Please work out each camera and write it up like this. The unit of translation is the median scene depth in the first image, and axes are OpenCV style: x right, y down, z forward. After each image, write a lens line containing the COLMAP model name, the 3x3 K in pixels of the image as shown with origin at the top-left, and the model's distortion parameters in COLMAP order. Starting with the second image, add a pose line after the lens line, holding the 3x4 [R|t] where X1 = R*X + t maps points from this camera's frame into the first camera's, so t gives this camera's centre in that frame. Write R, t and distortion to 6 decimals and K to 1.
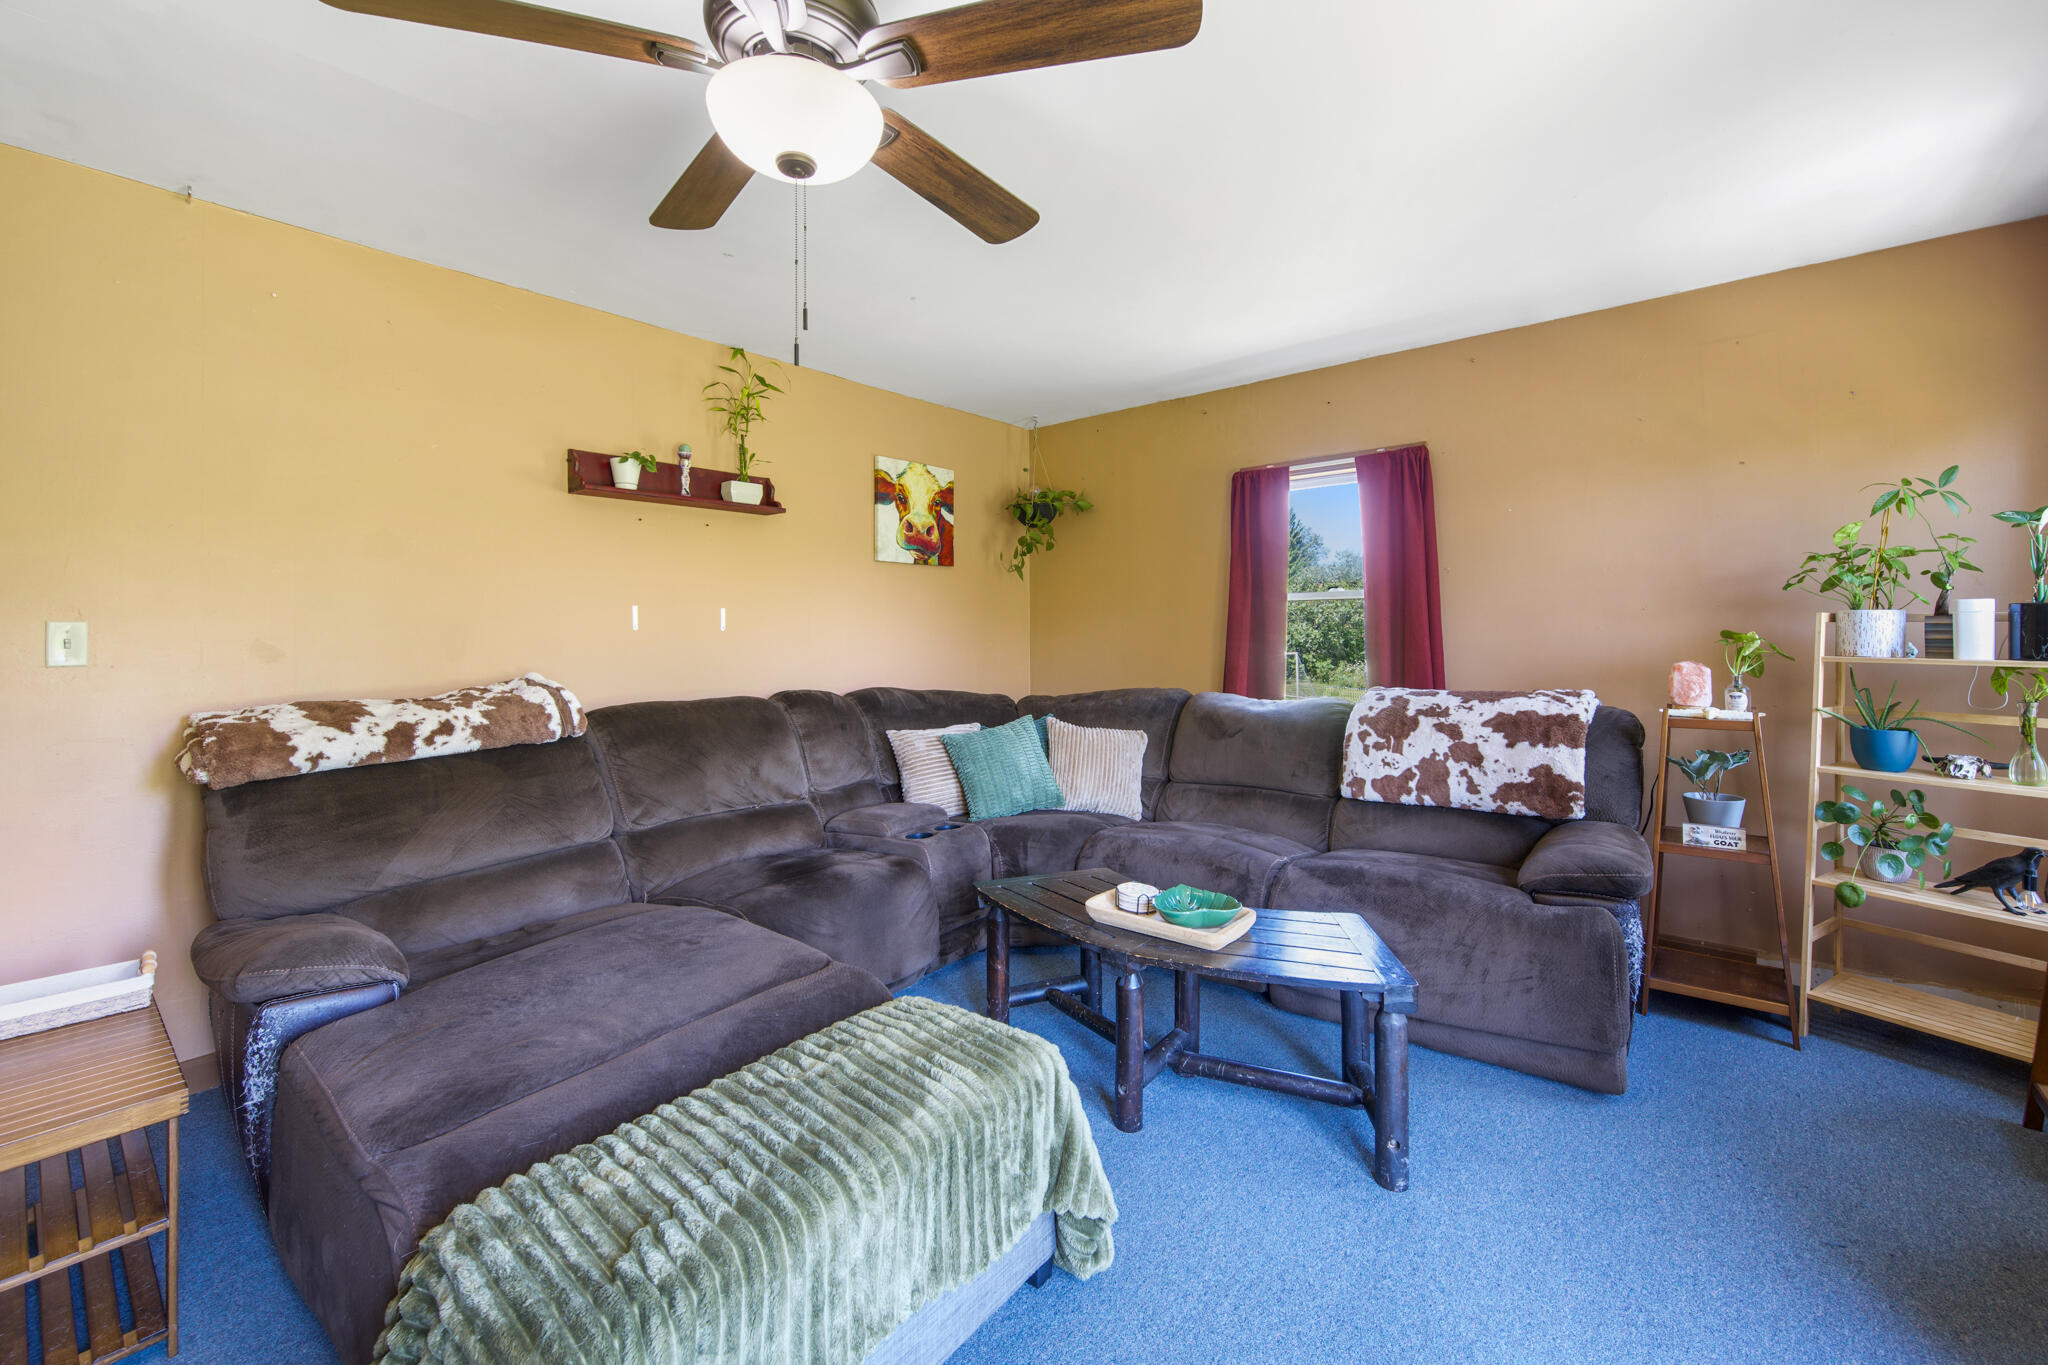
lens RADIAL K [[821.6, 0, 1002.4], [0, 821.6, 633.1], [0, 0, 1]] dist [-0.000772, -0.000122]
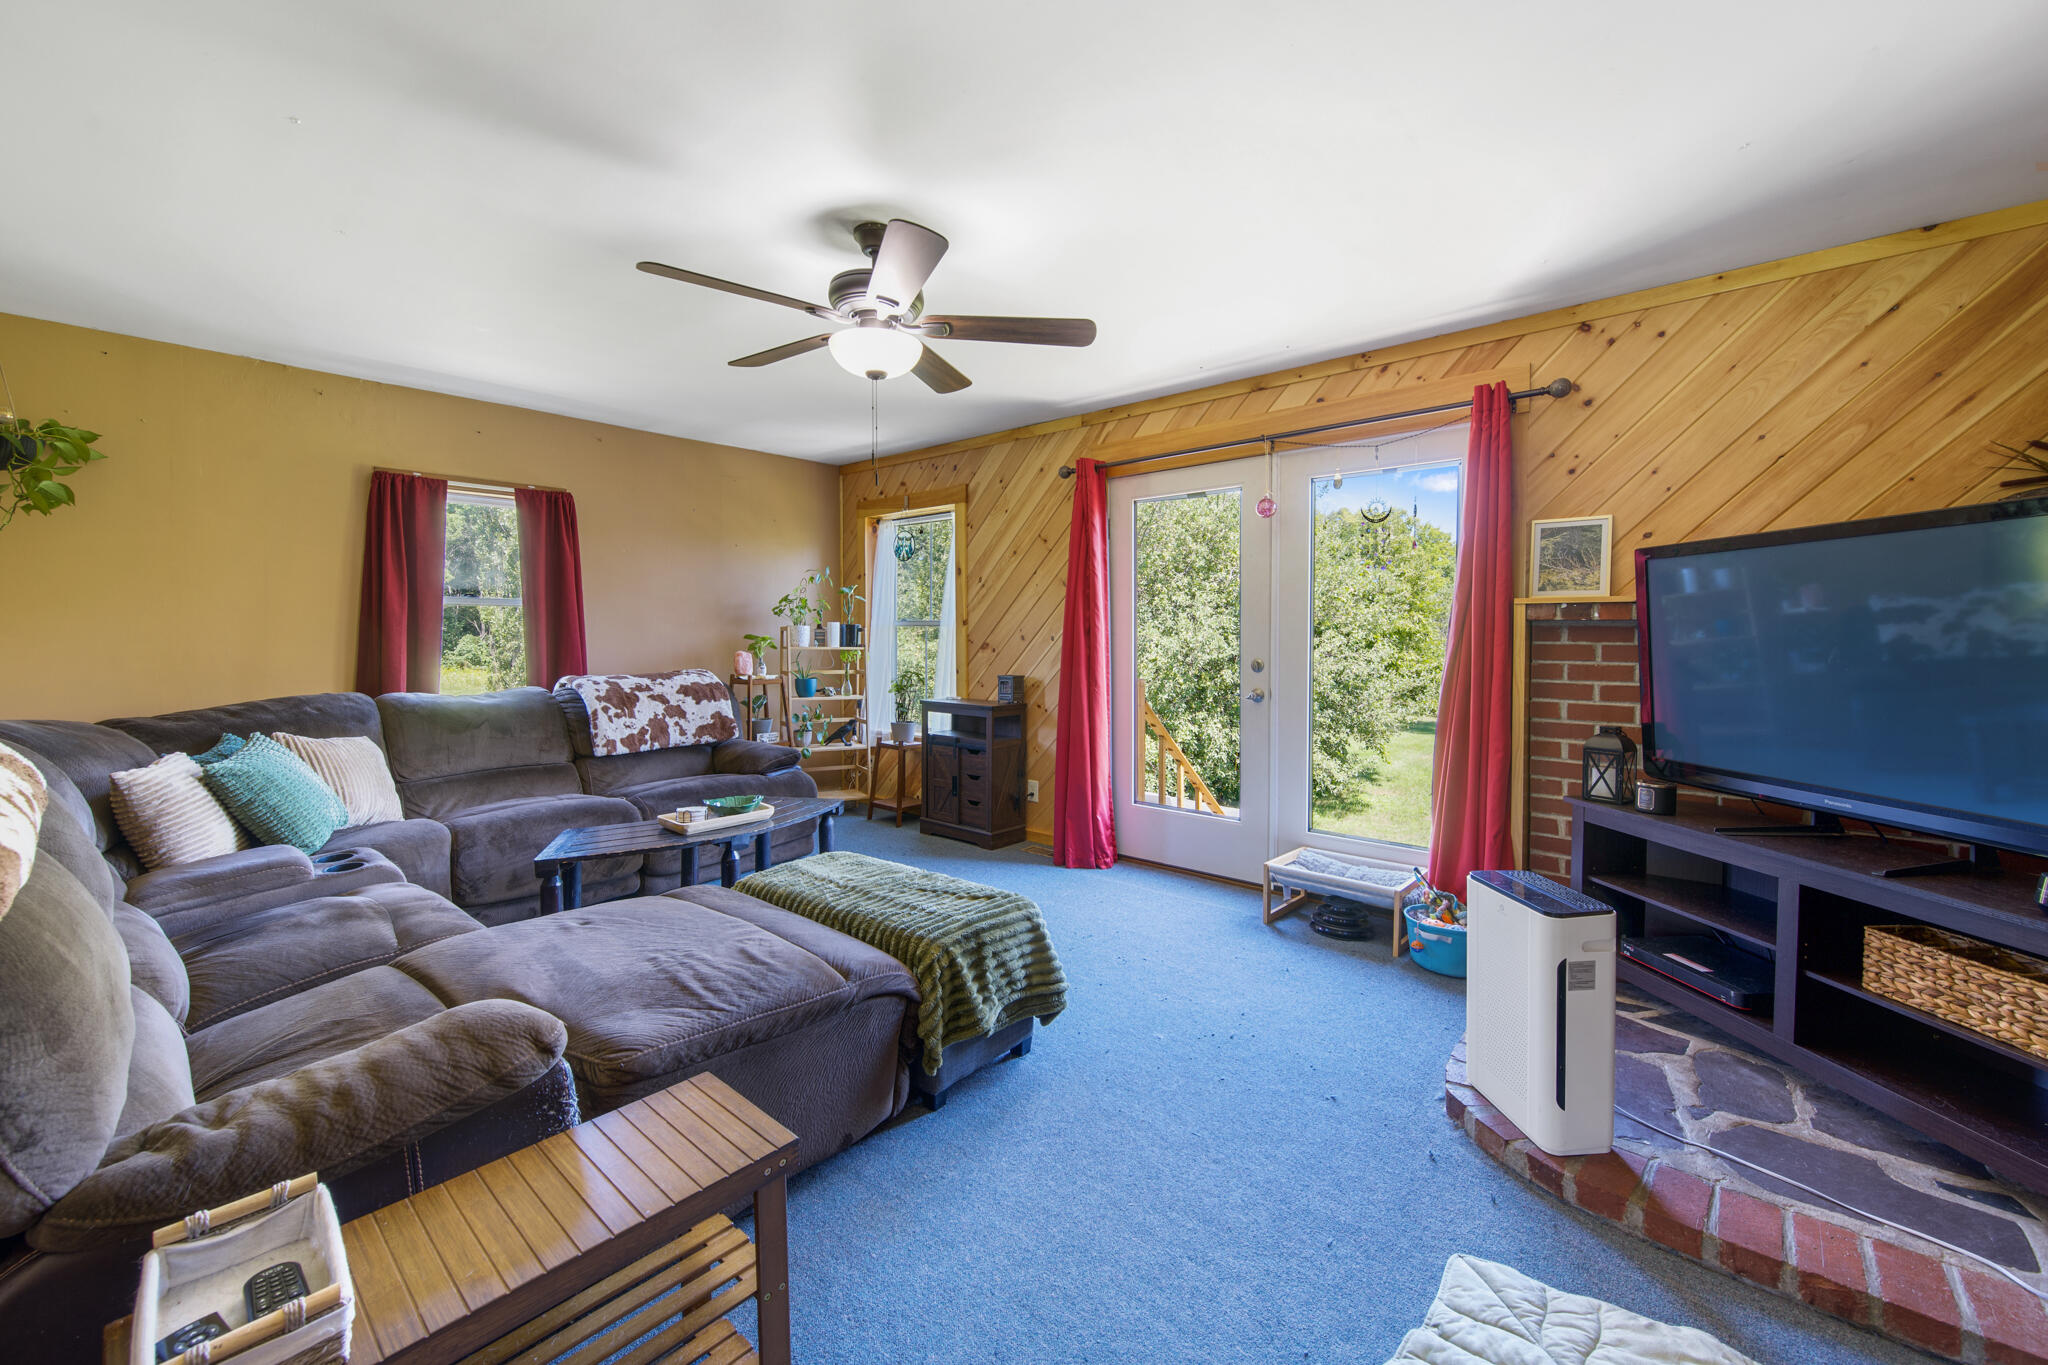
lens RADIAL K [[821.6, 0, 1025.2], [0, 821.6, 674.8], [0, 0, 1]] dist [-0.000772, -0.000122]
pose [[0.039402, -0.038577, 0.998478, -0.947086], [0.003539, 0.999254, 0.038467, 0.017671], [-0.999217, 0.002018, 0.039509, 0.260310]]
